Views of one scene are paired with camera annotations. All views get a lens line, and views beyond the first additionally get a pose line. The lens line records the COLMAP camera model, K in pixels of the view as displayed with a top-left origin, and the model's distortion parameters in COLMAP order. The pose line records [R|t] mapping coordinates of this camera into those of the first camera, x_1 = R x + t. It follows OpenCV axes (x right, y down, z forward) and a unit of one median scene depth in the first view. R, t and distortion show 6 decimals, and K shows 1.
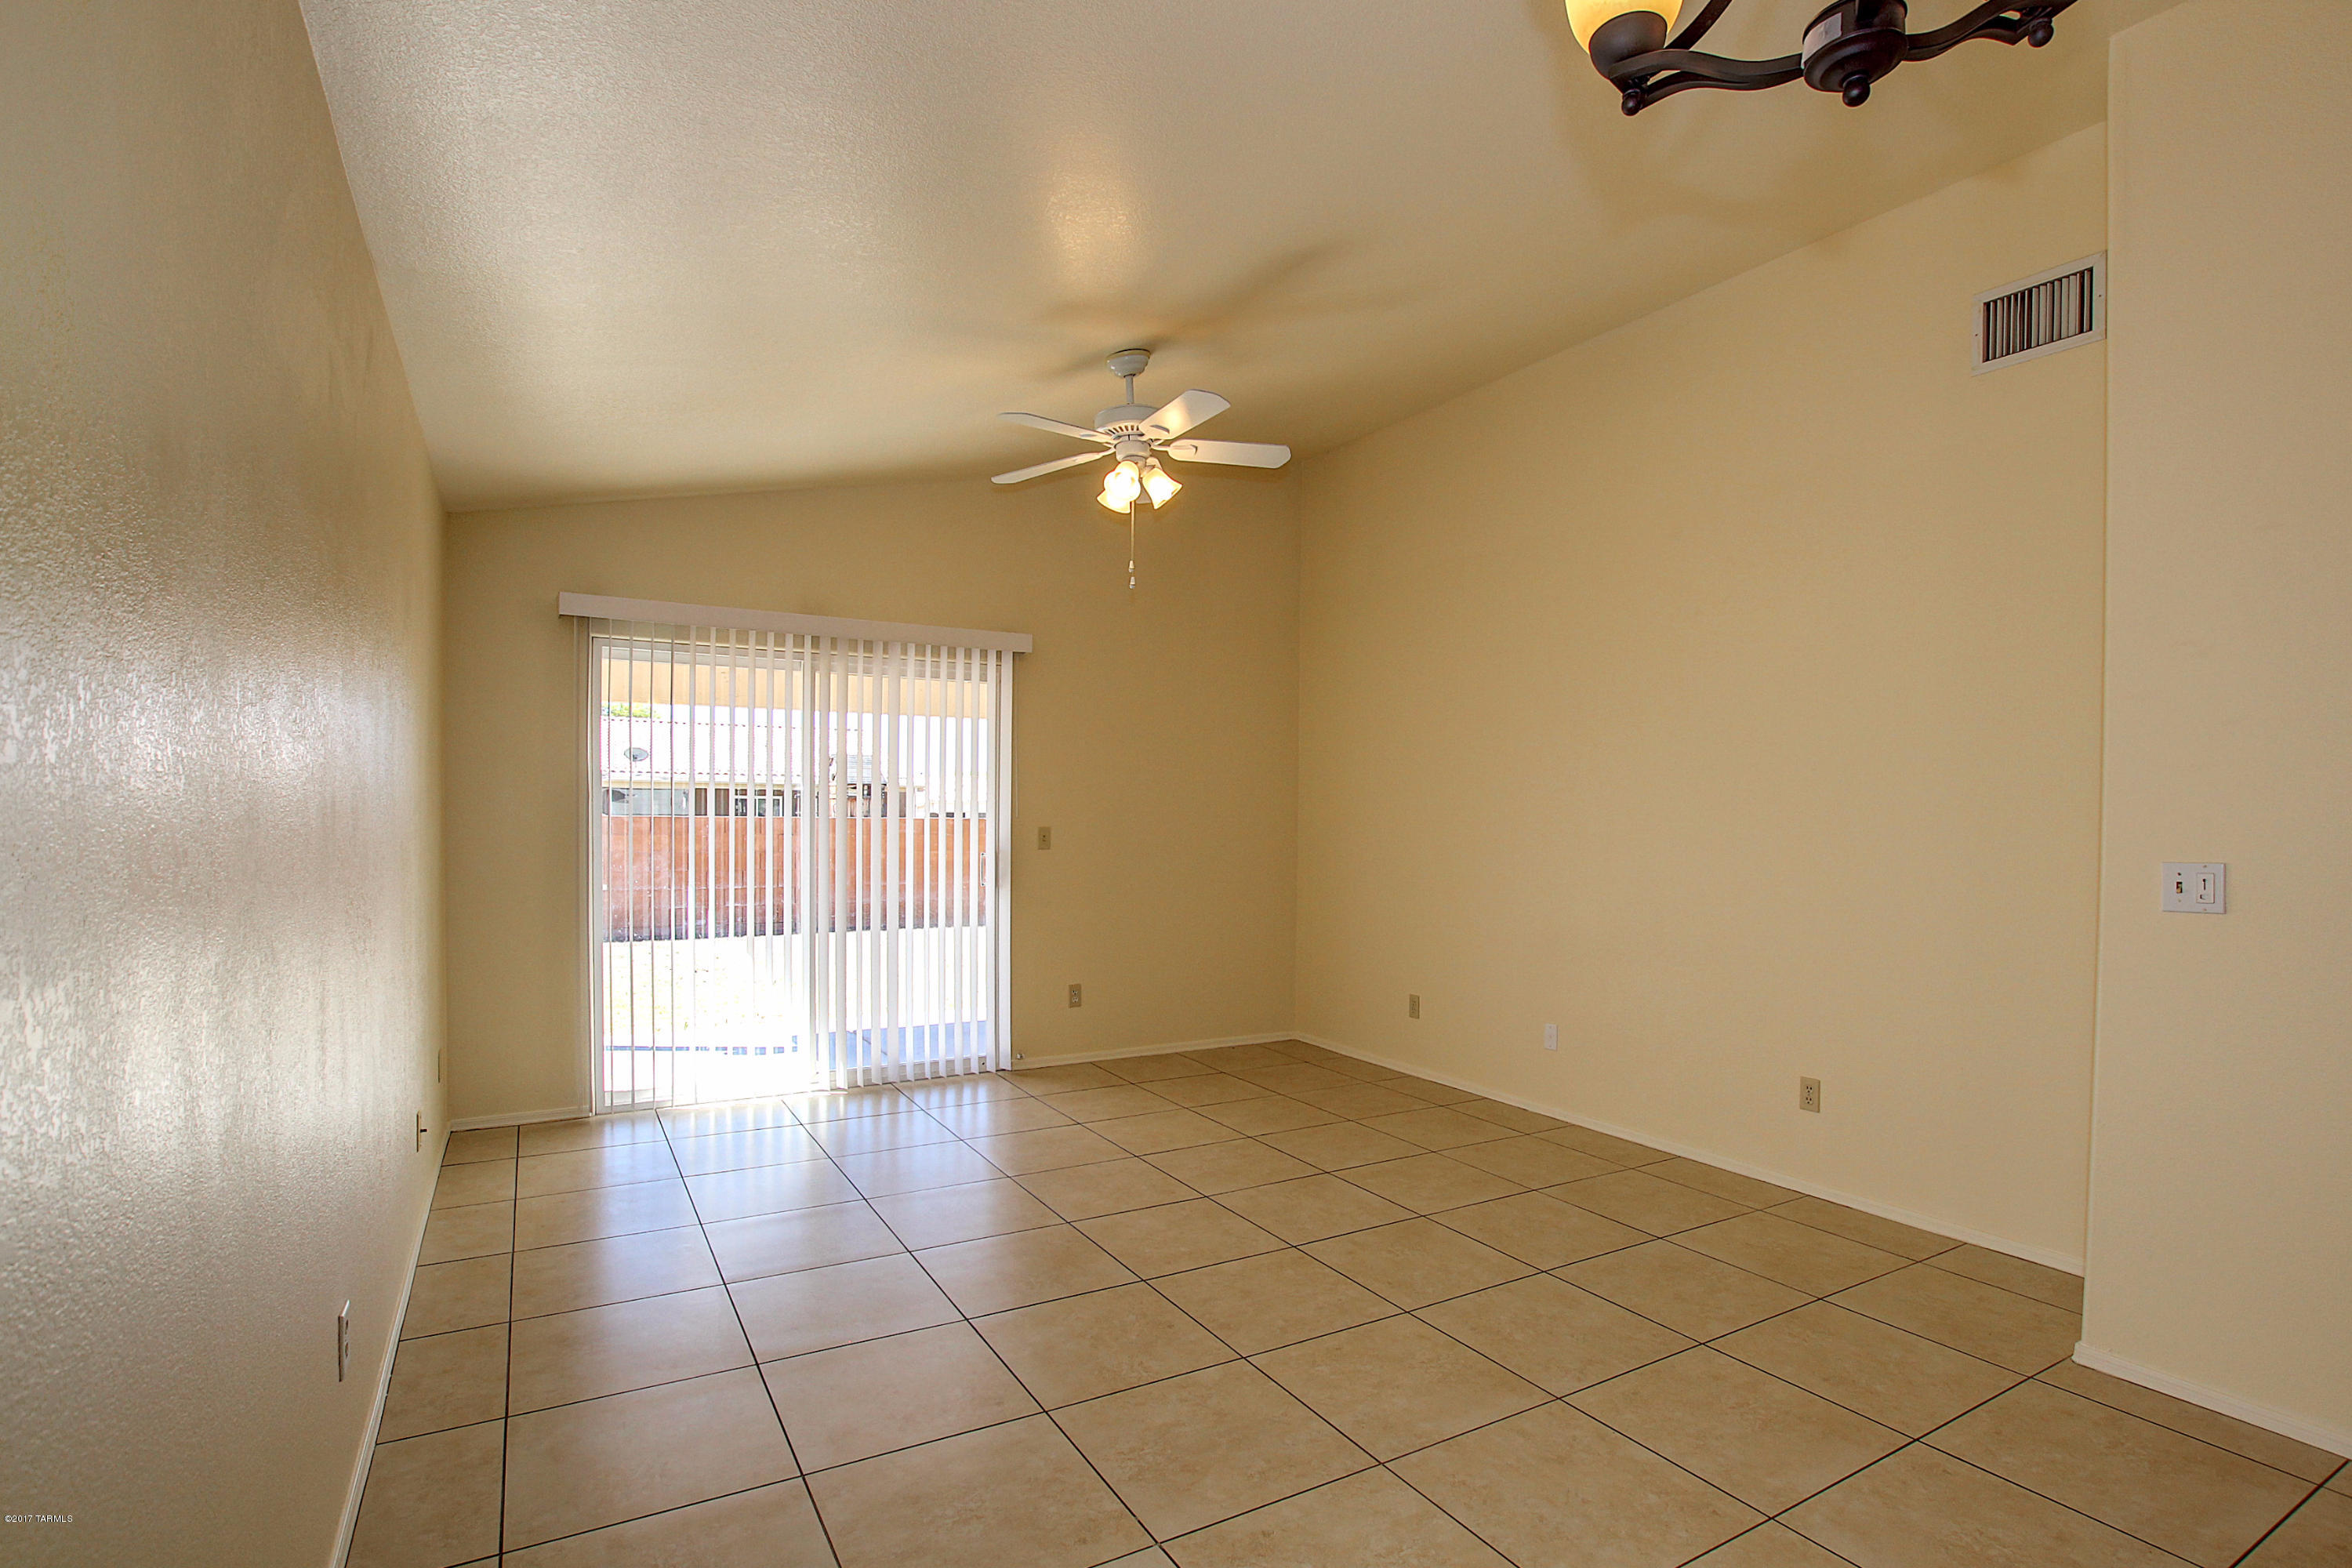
lens RADIAL K [[1101.2, 0, 1174.4], [0, 1101.2, 804.7], [0, 0, 1]] dist [-0.017947, -0.000133]
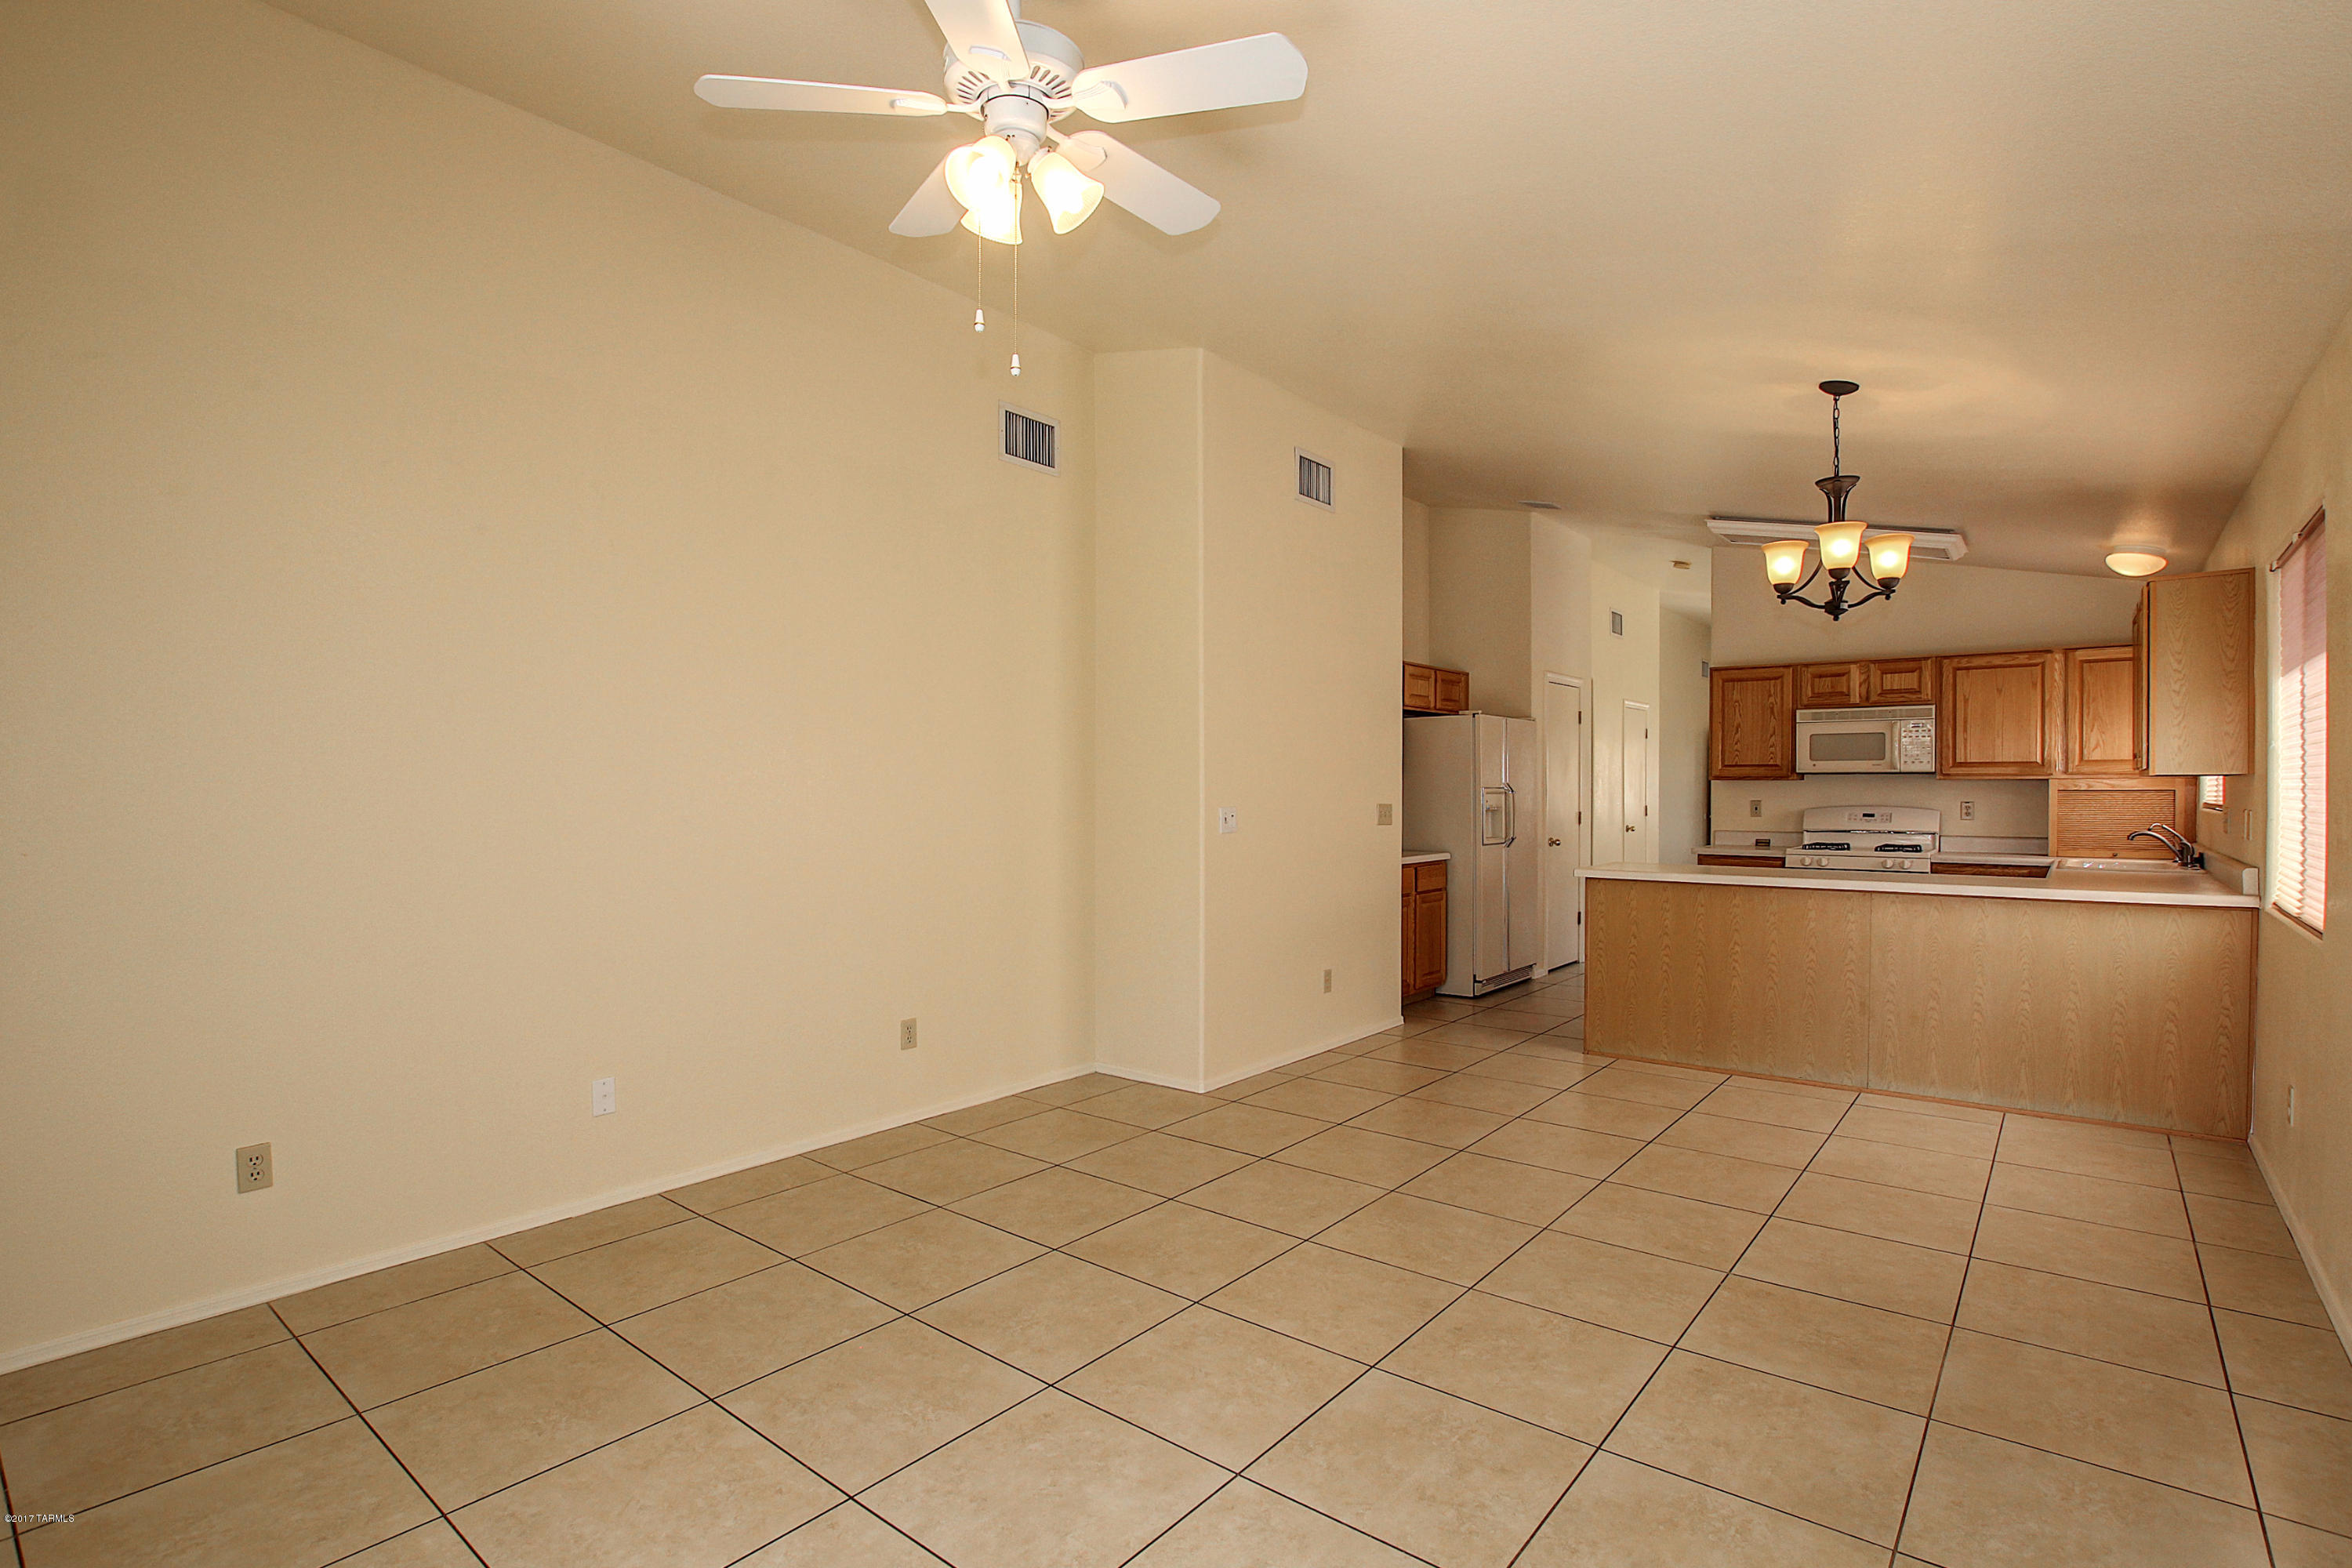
lens RADIAL K [[1101.2, 0, 1234.8], [0, 1101.2, 786.3], [0, 0, 1]] dist [-0.017947, -0.000133]
pose [[-0.370112, -0.006153, 0.928967, -0.642996], [-0.009204, 0.999953, 0.002956, 0.006312], [-0.928941, -0.007457, -0.370152, 1.221470]]
